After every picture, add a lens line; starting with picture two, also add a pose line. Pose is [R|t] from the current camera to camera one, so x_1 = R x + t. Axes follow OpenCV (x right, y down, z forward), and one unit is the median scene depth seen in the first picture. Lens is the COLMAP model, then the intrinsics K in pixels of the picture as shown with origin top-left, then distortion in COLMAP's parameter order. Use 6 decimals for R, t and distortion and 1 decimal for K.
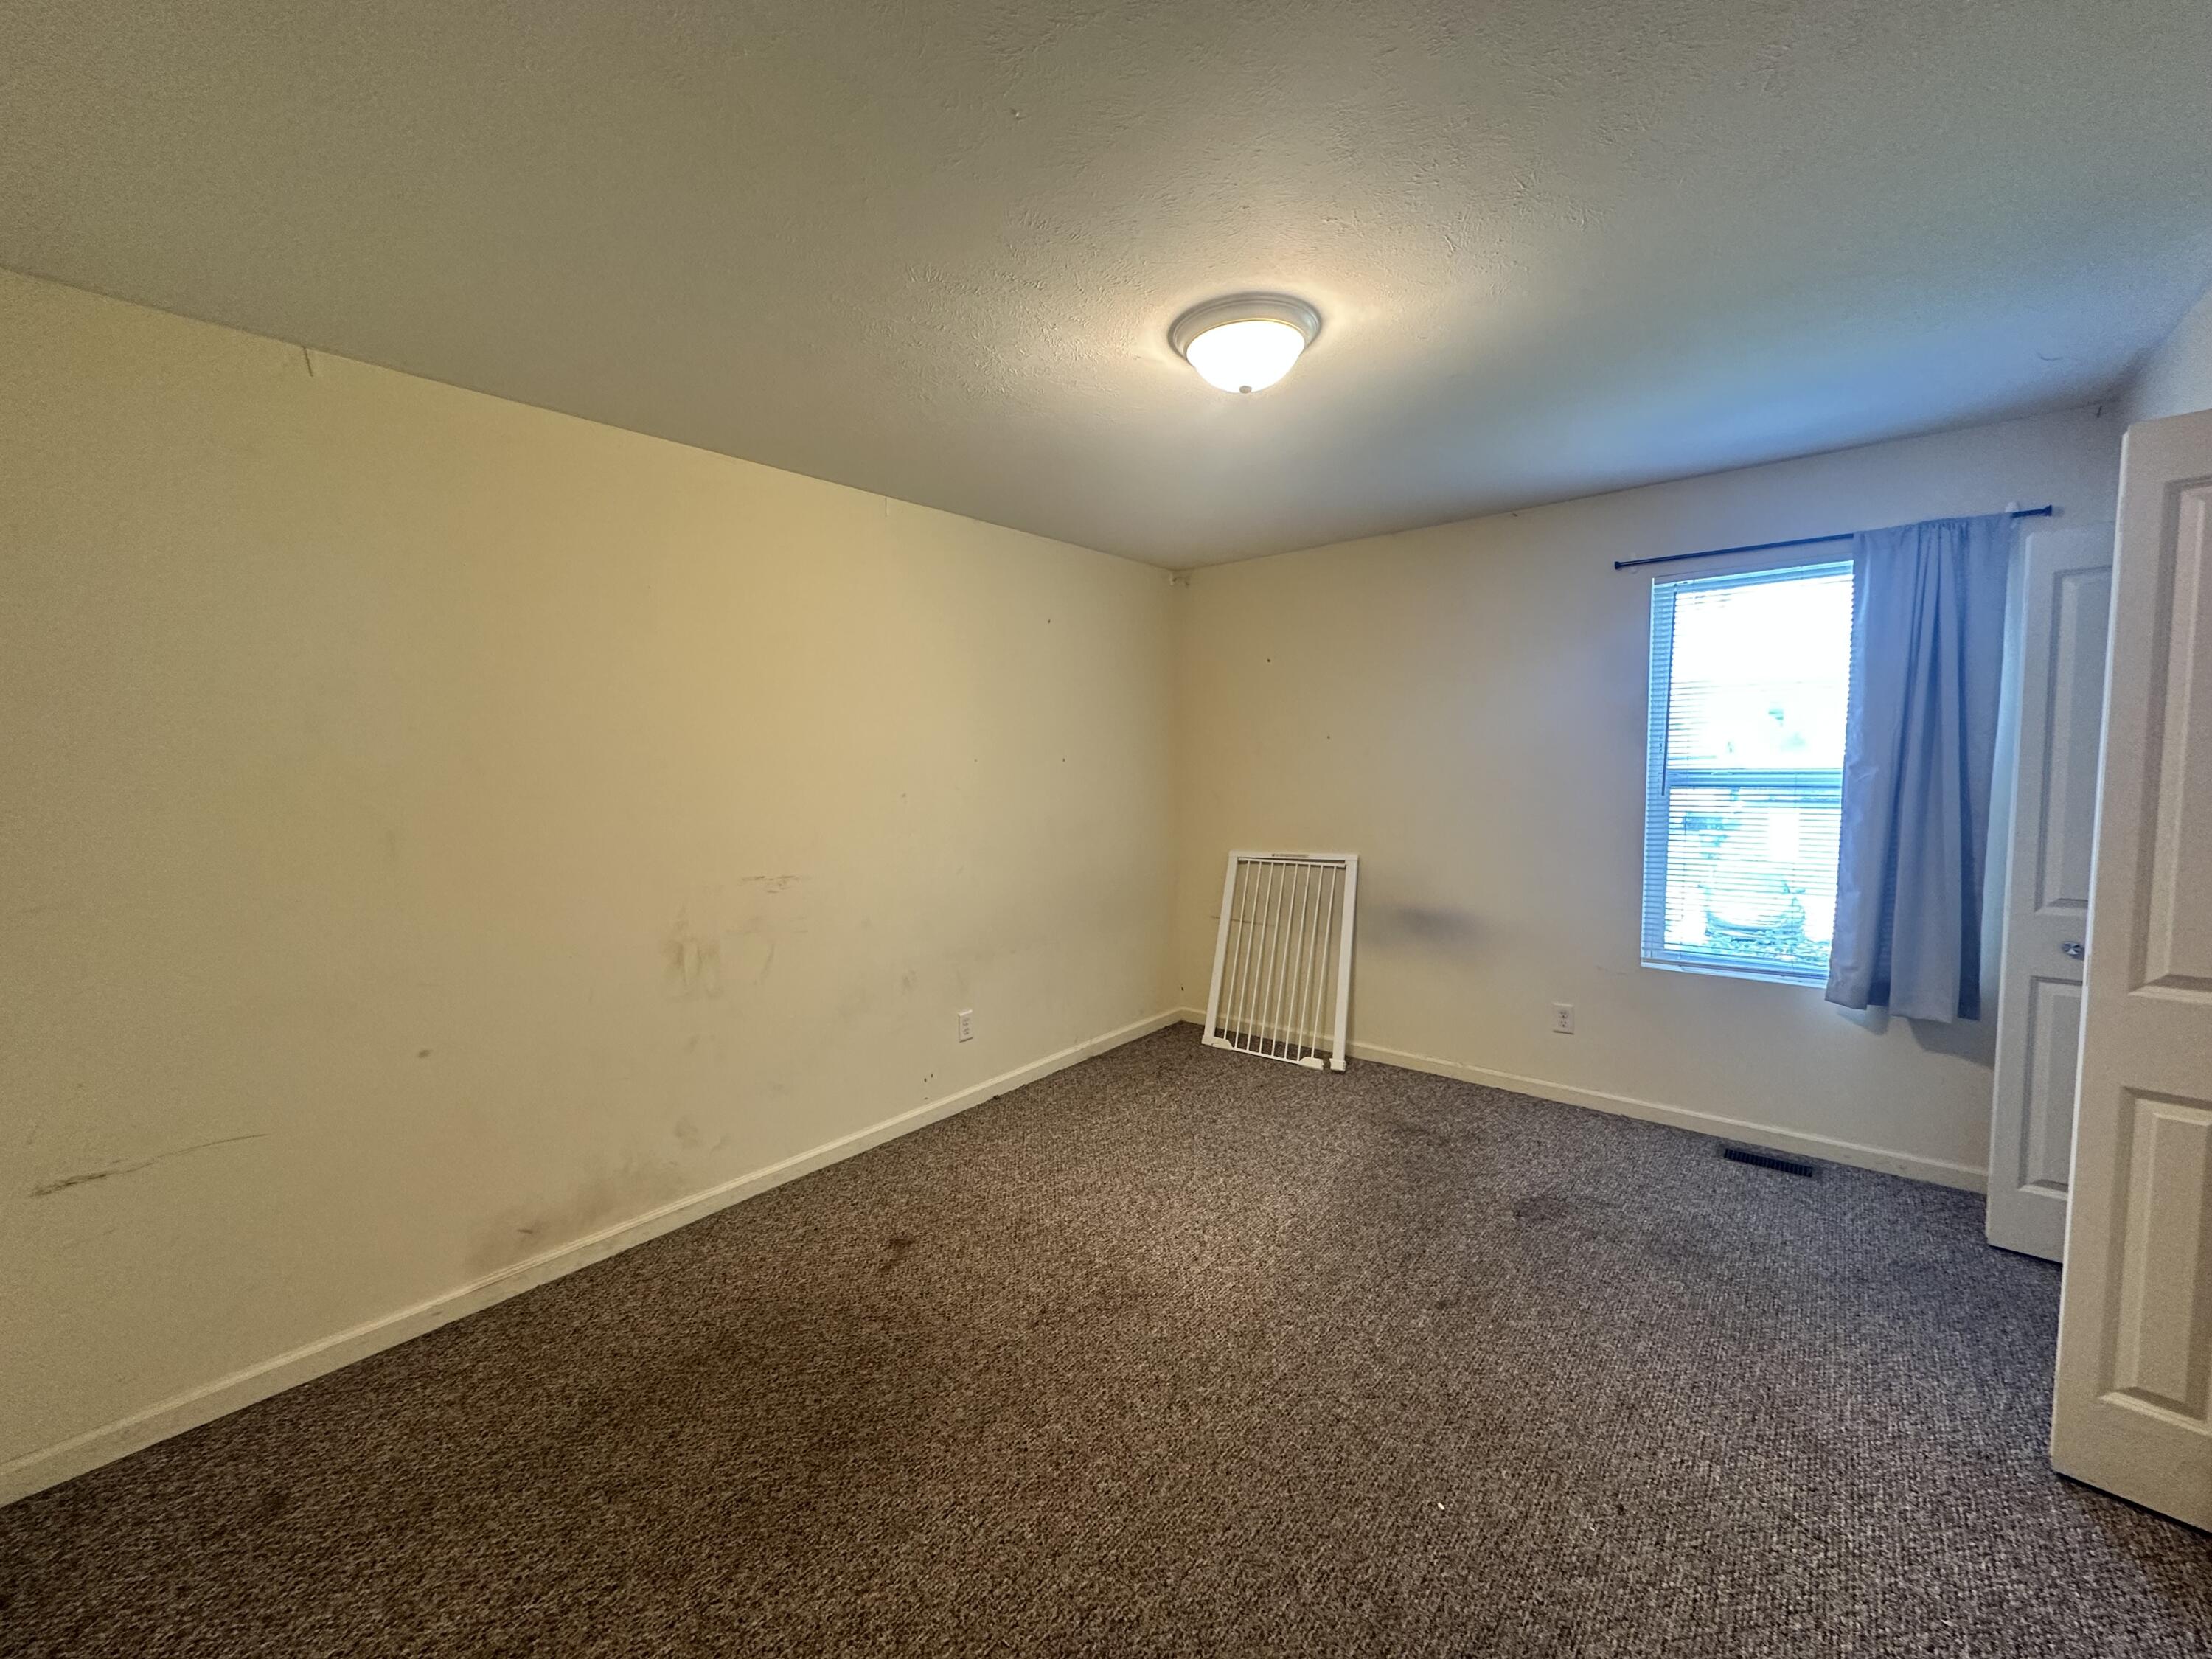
lens RADIAL K [[879.2, 0, 1103.1], [0, 879.2, 826.7], [0, 0, 1]] dist [-0.002703, 0.000326]
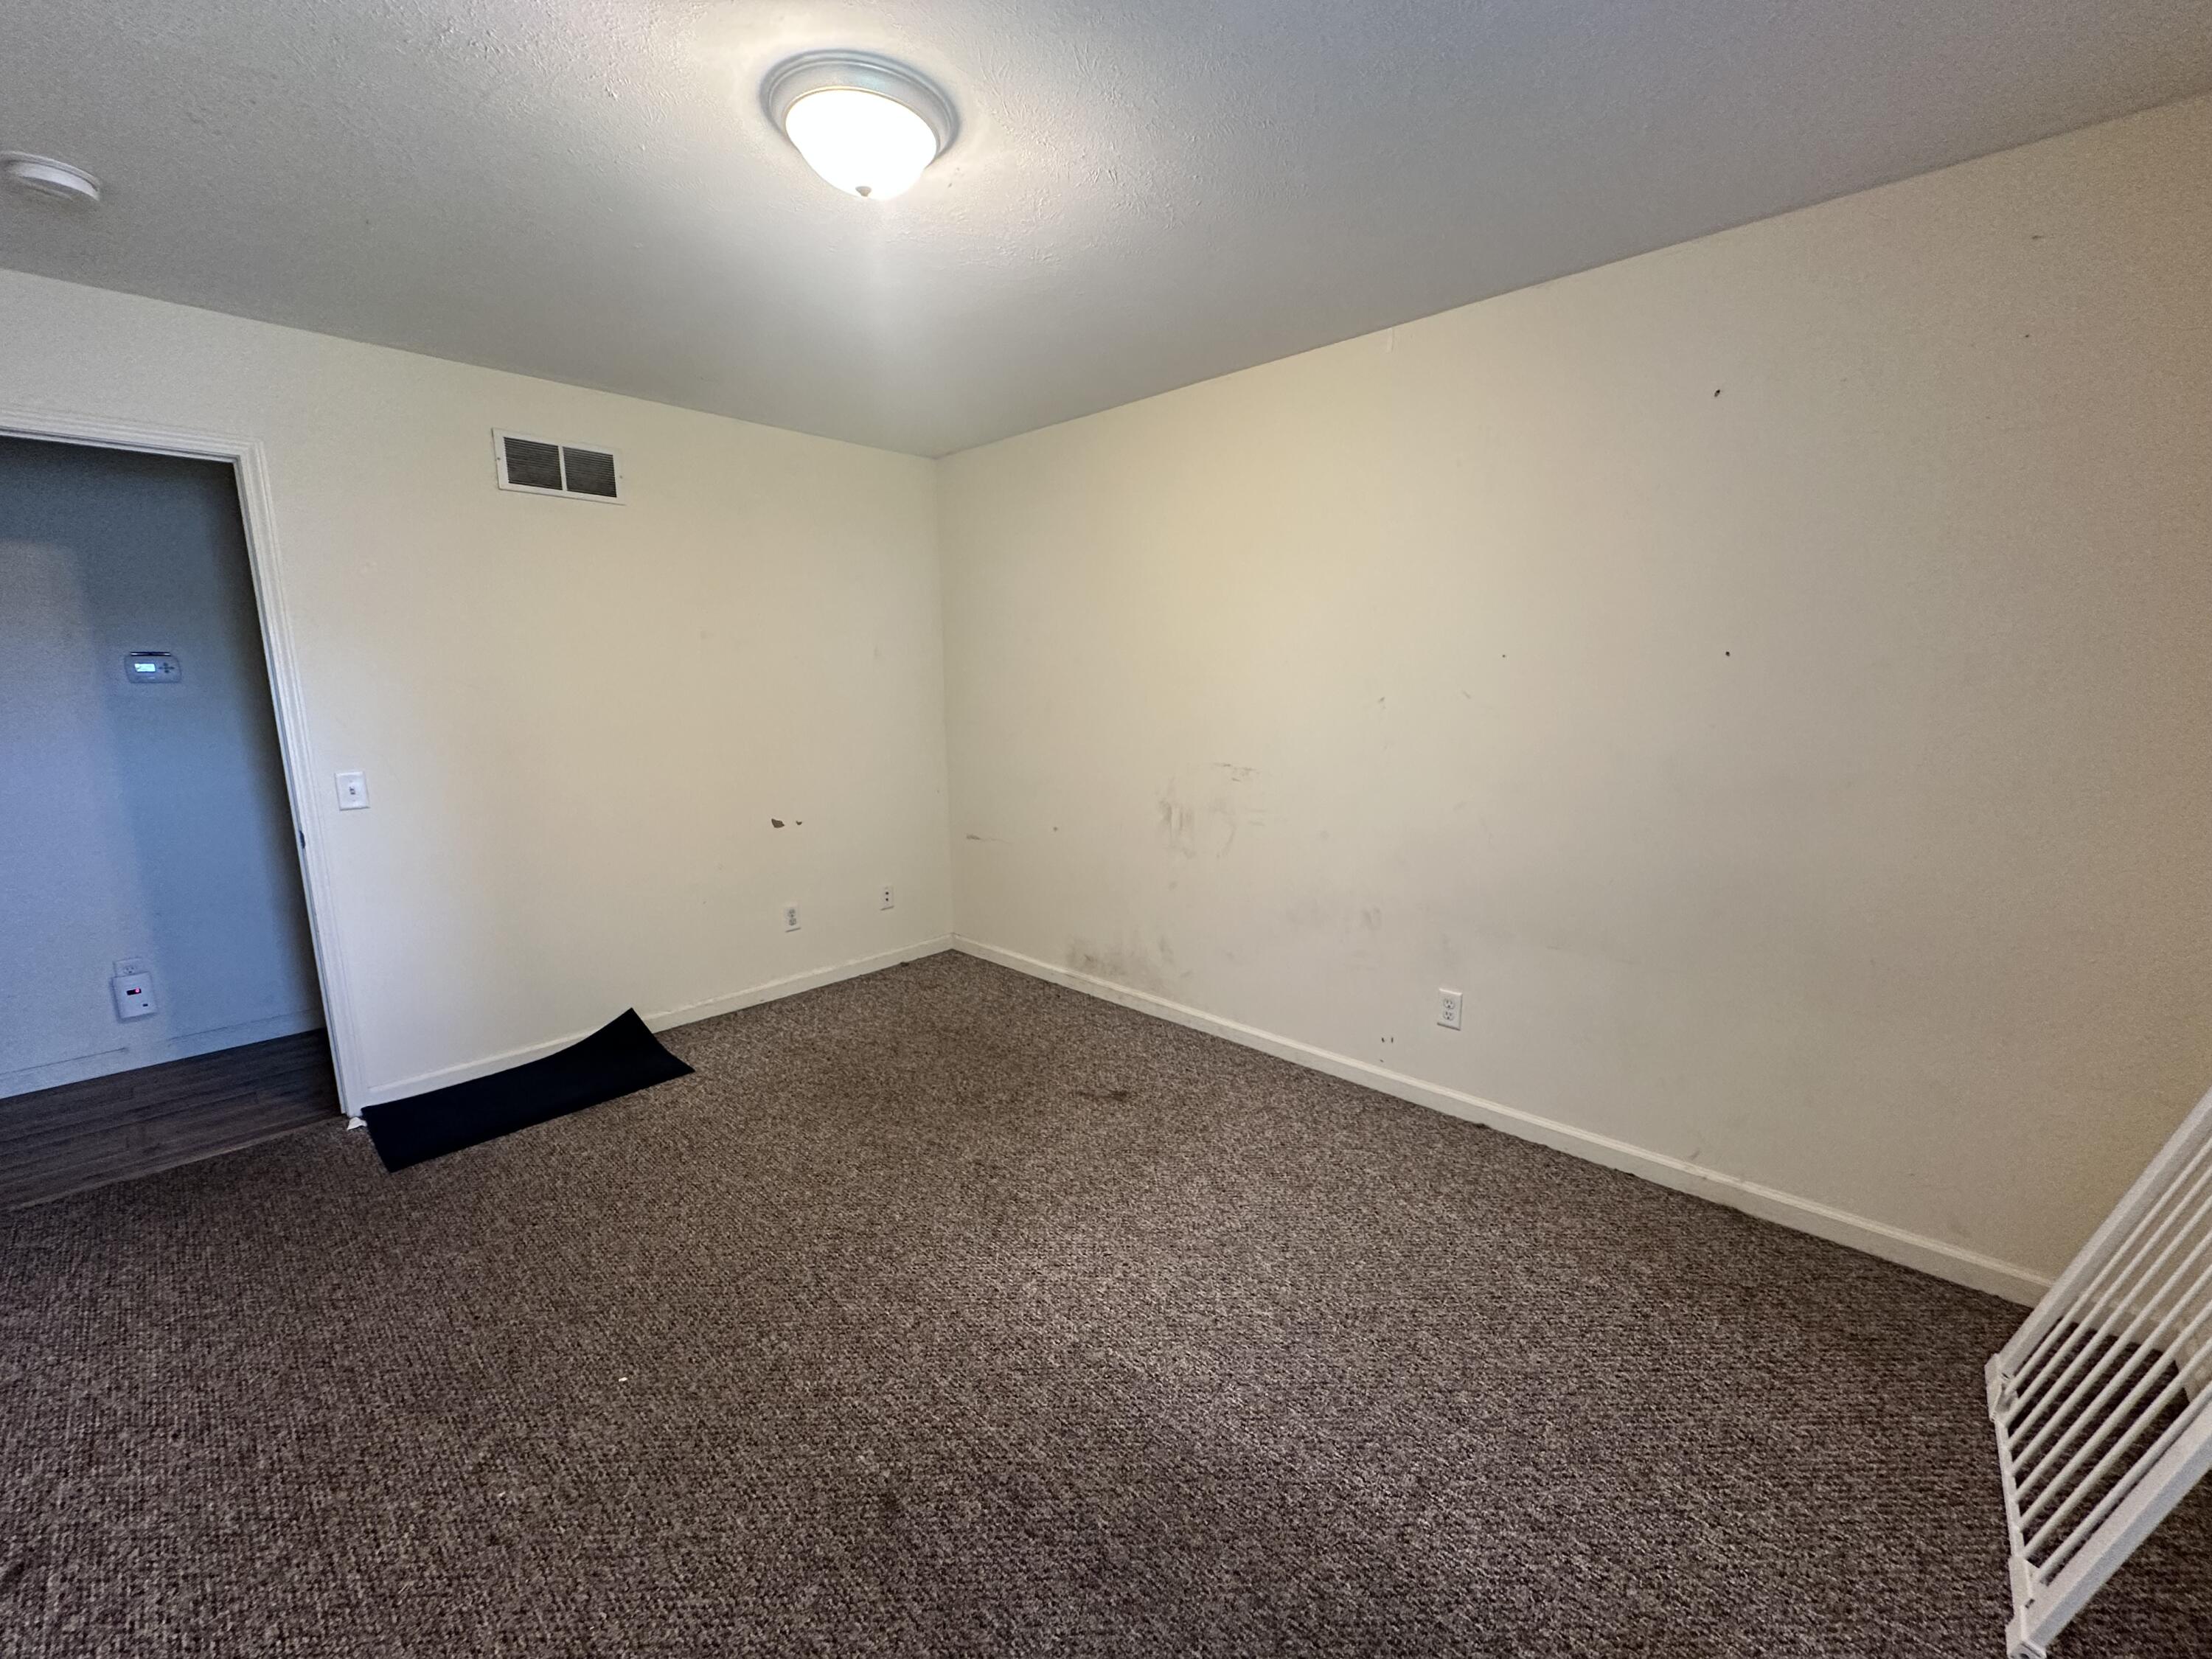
lens RADIAL K [[879.2, 0, 1103.1], [0, 879.2, 826.7], [0, 0, 1]] dist [-0.002703, 0.000326]
pose [[-0.053921, 0.186169, -0.981037, 0.766014], [-0.070190, 0.979329, 0.189703, -0.069005], [0.996075, 0.079088, -0.039739, 0.948062]]
